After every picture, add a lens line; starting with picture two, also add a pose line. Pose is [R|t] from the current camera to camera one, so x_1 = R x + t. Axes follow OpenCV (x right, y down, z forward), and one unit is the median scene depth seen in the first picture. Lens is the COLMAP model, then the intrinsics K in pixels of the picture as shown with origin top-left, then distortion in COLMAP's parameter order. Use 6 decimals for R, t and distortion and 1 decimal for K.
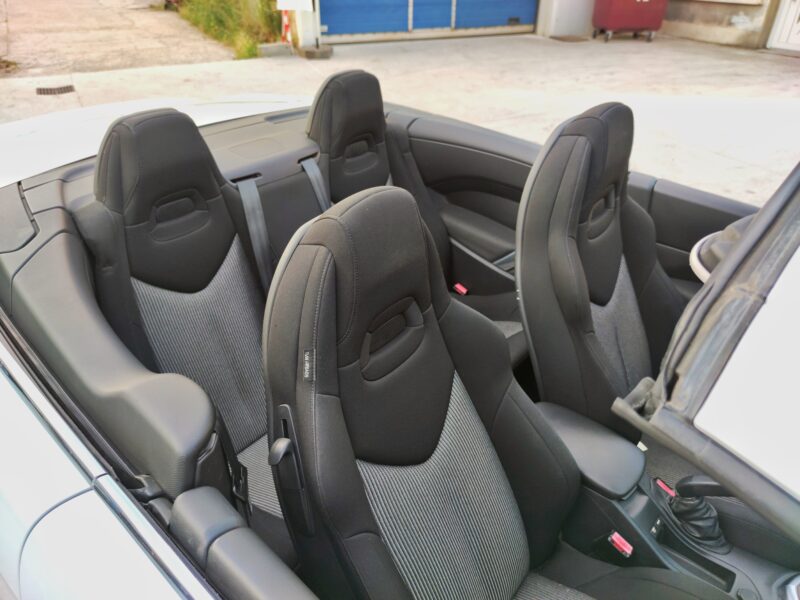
lens RADIAL K [[580.7, 0, 400.0], [0, 580.7, 300.0], [0, 0, 1]] dist [0.056974, -0.046459]
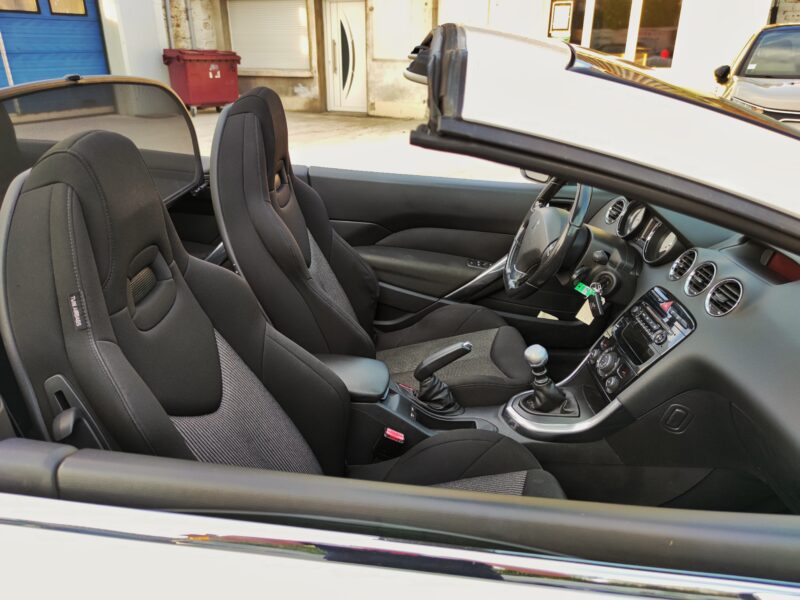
lens RADIAL K [[580.7, 0, 400.0], [0, 580.7, 300.0], [0, 0, 1]] dist [0.056974, -0.046459]
pose [[0.799408, -0.251561, 0.545586, -0.174838], [0.312879, 0.949569, -0.020607, 0.187872], [-0.512888, 0.187175, 0.837802, -0.017423]]
